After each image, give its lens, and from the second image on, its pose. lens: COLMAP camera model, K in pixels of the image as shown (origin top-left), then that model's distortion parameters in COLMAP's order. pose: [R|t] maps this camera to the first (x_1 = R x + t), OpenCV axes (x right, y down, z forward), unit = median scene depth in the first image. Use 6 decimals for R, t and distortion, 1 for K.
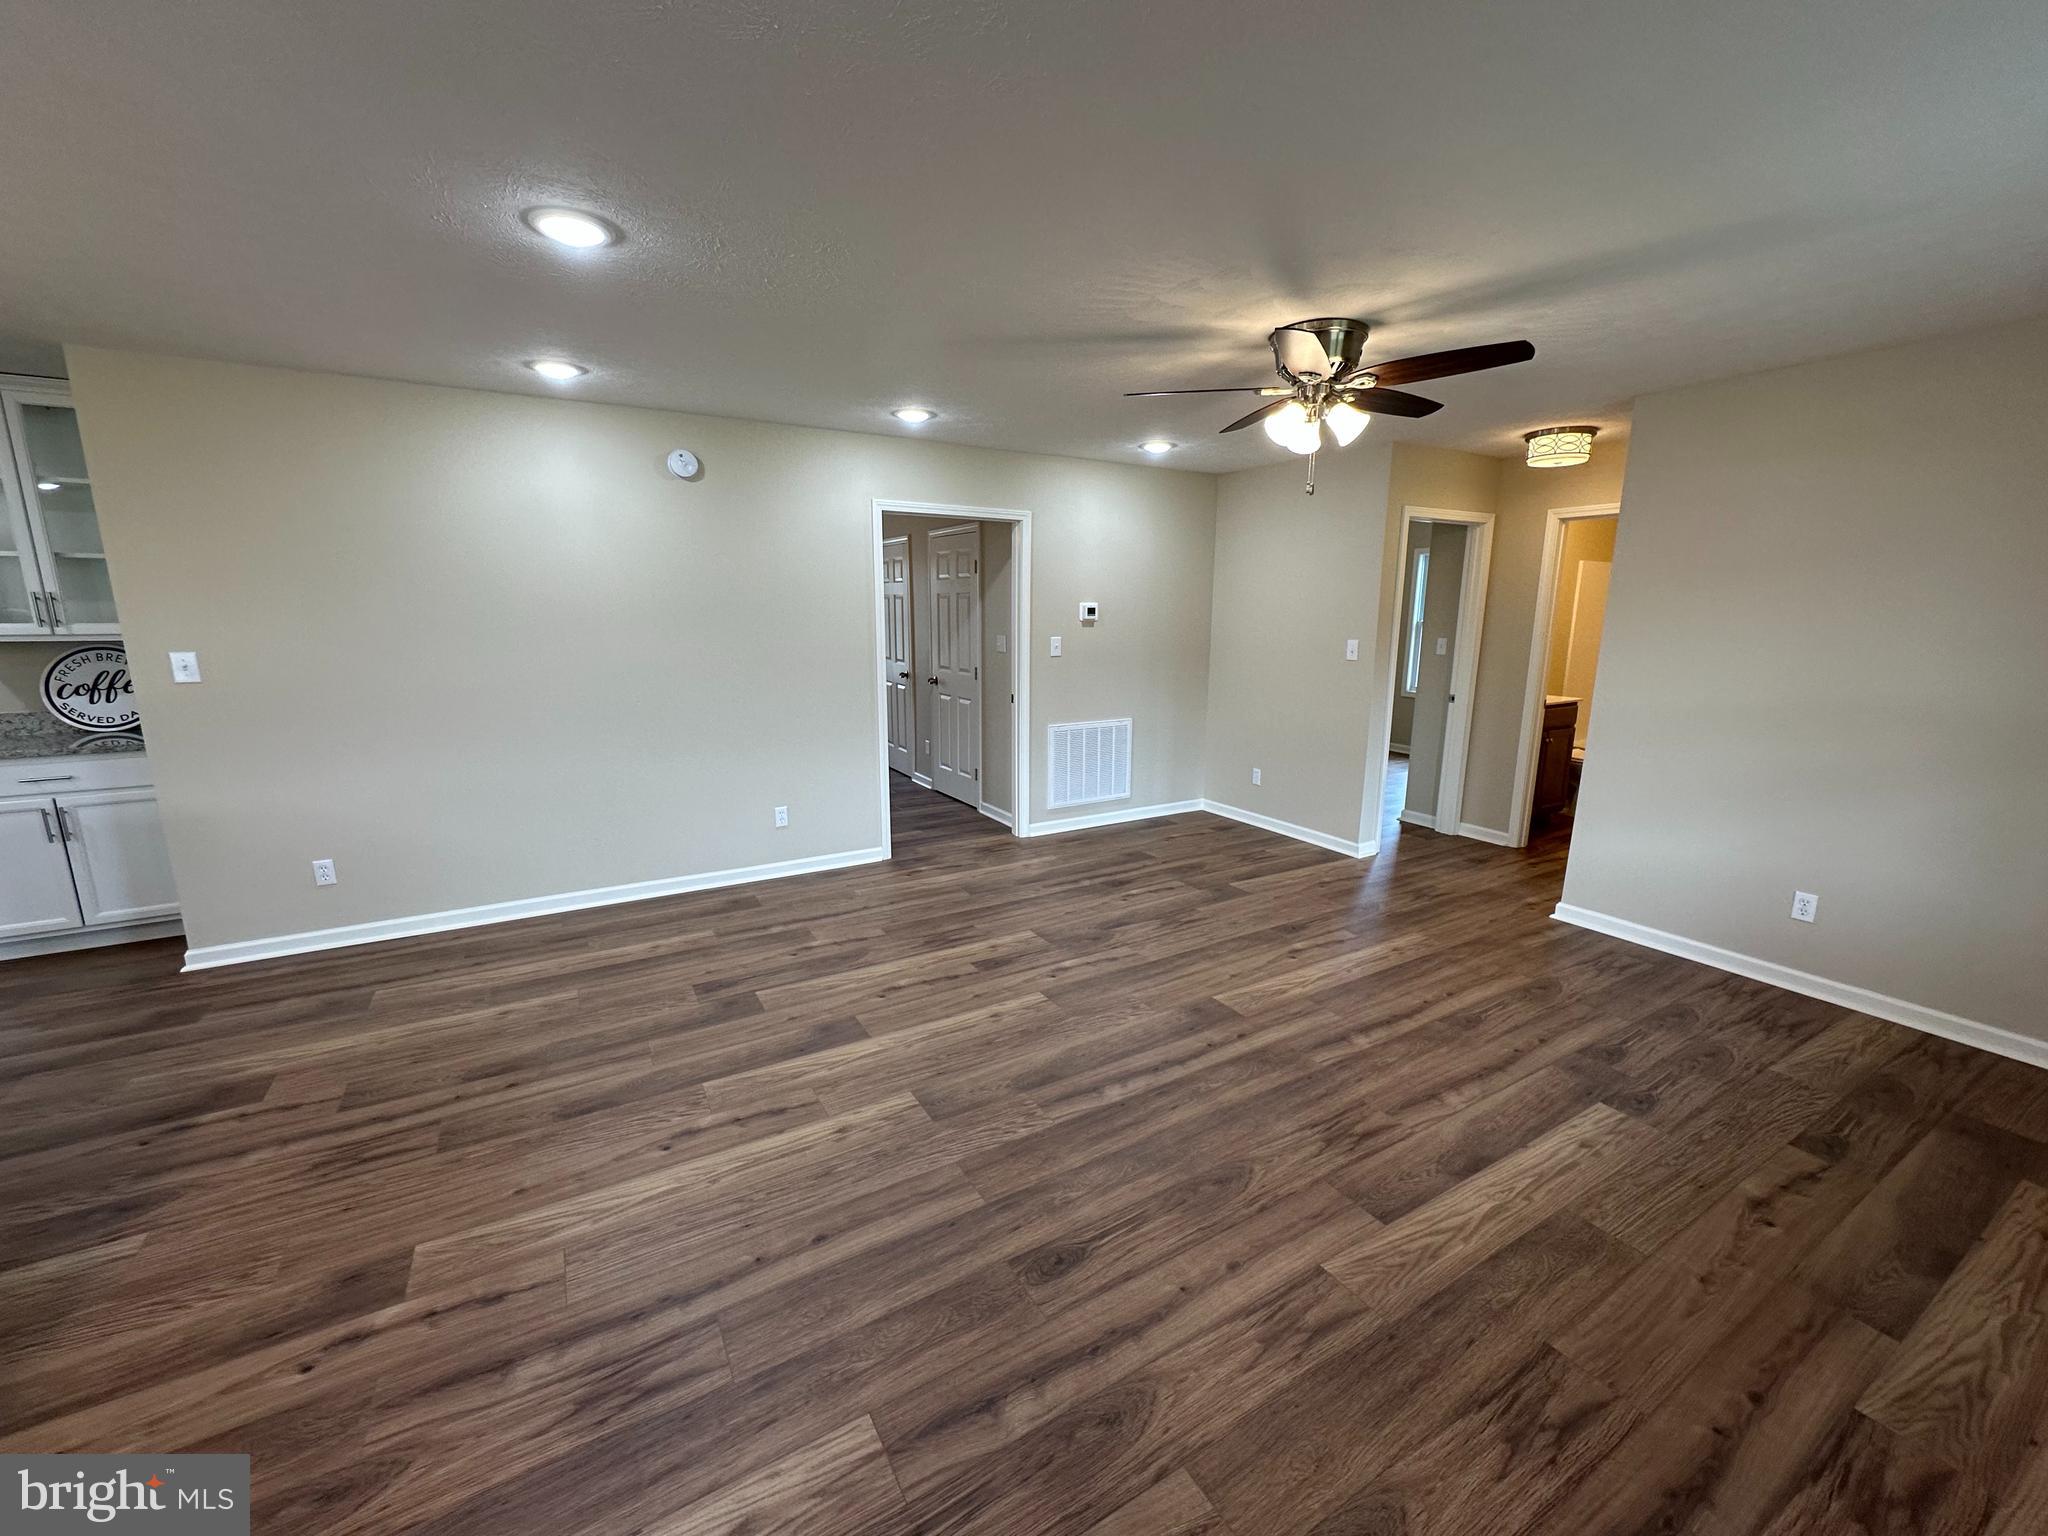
lens RADIAL K [[814.9, 0, 1024.0], [0, 814.9, 768.0], [0, 0, 1]] dist [-0.002069, 0.000252]
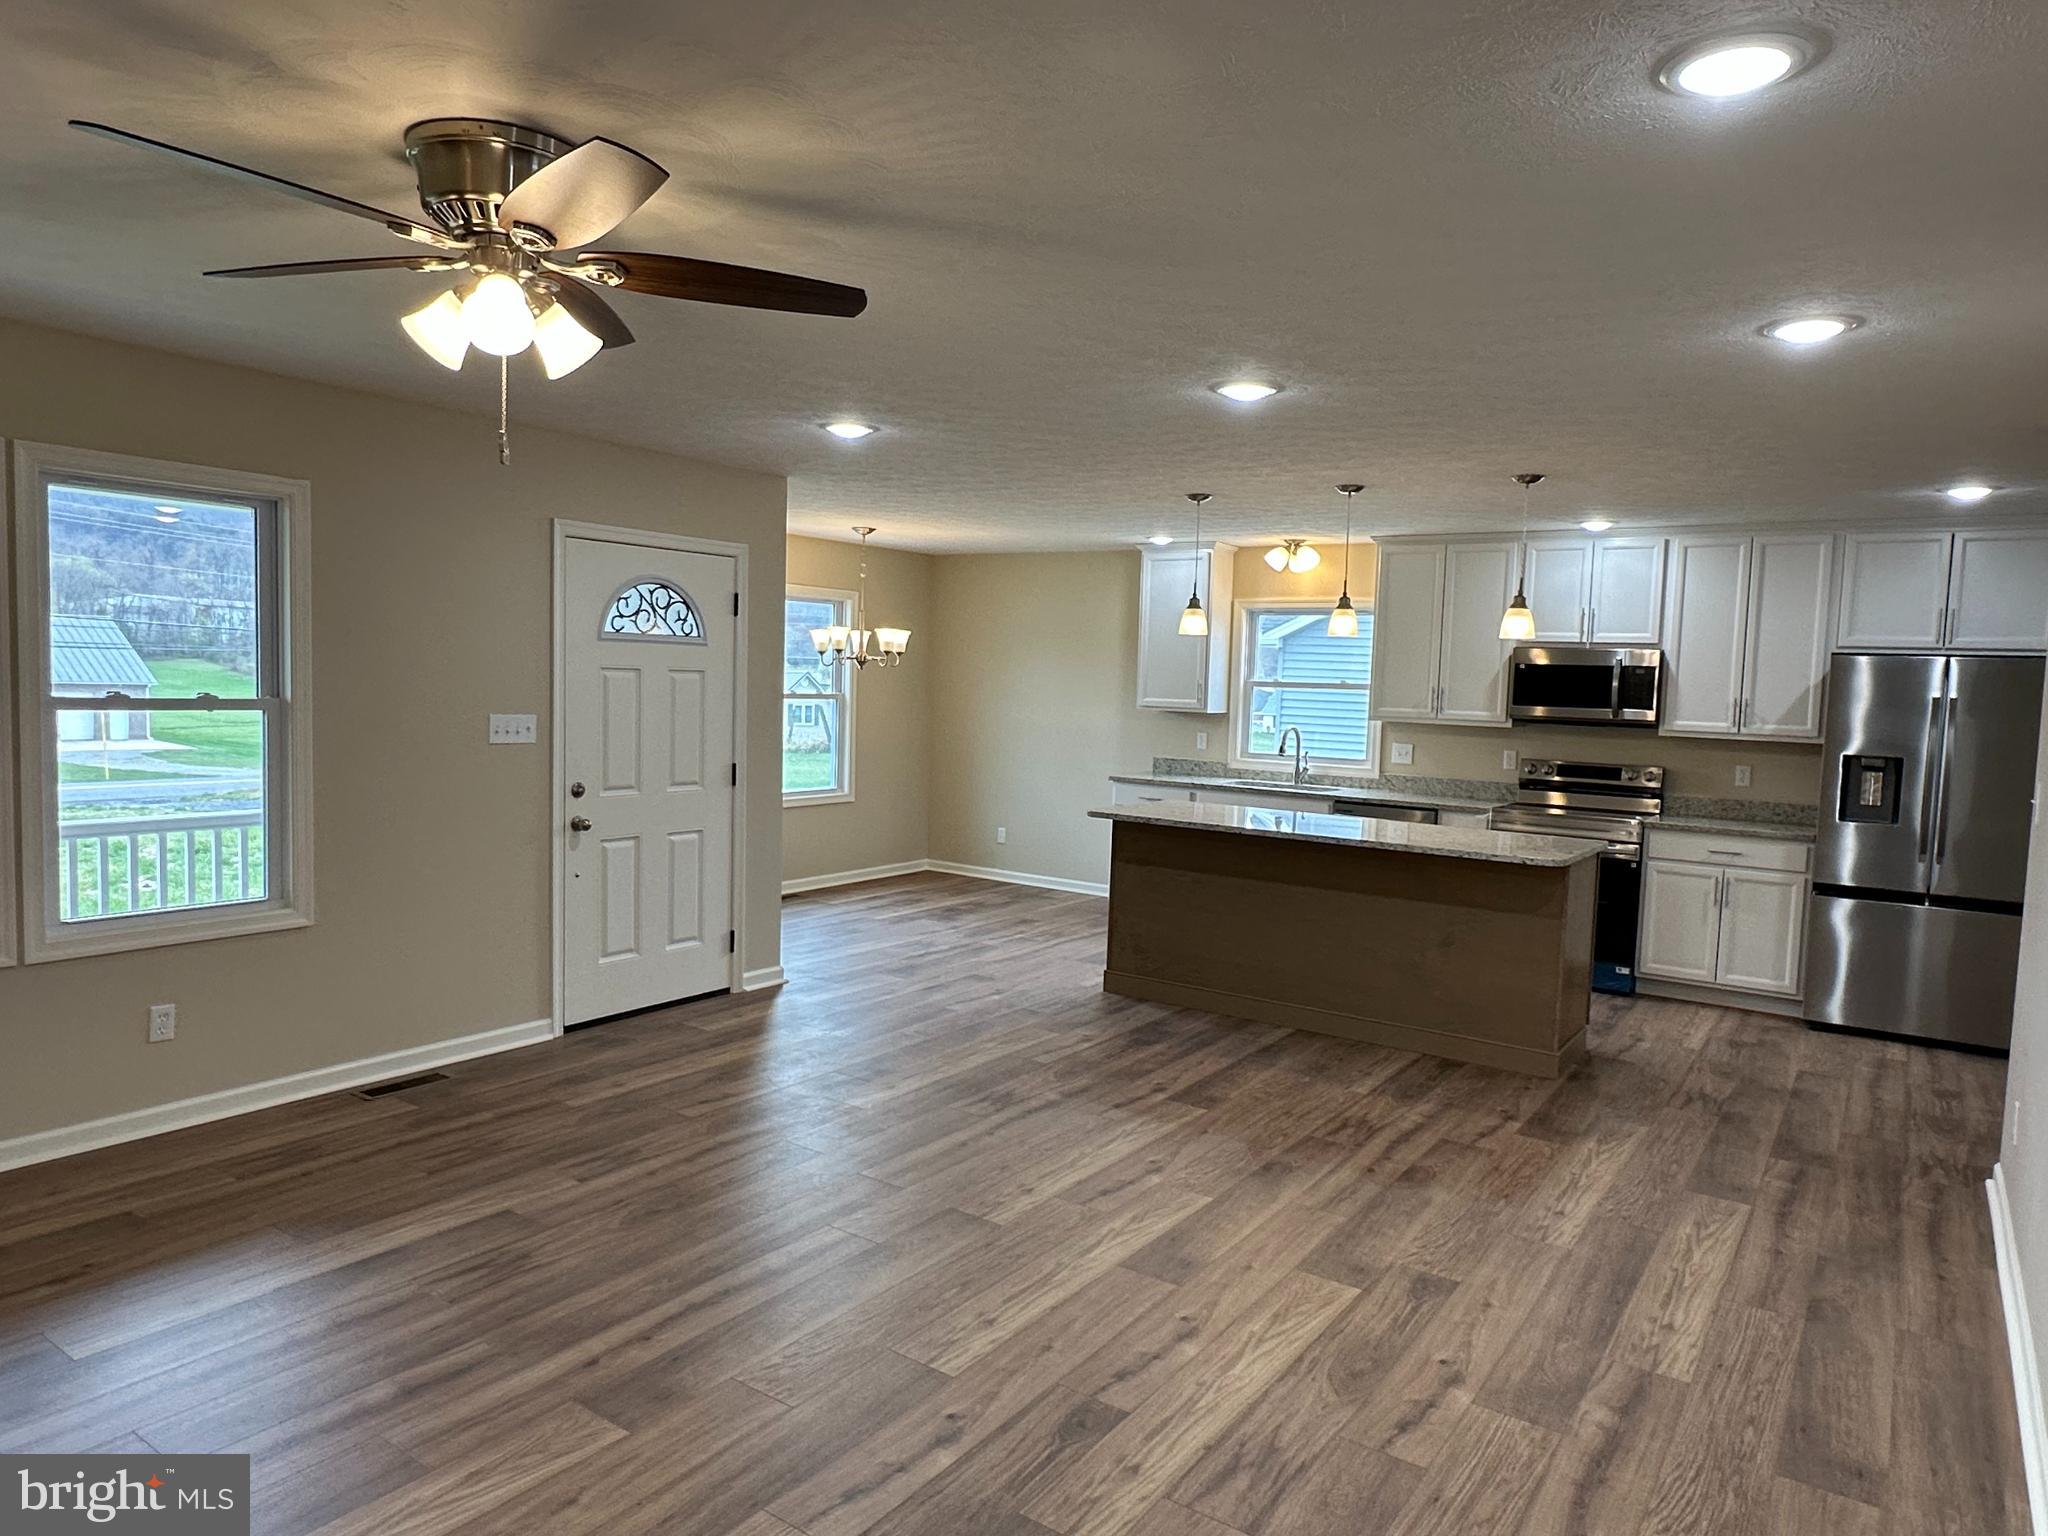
lens RADIAL K [[1297.8, 0, 1024.0], [0, 1297.8, 768.0], [0, 0, 1]] dist [-0.004859, 0.000157]
pose [[-0.906156, -0.006640, -0.422891, 0.355535], [-0.120442, 0.962529, 0.242966, -0.345759], [0.405431, 0.271099, -0.873001, 1.708182]]
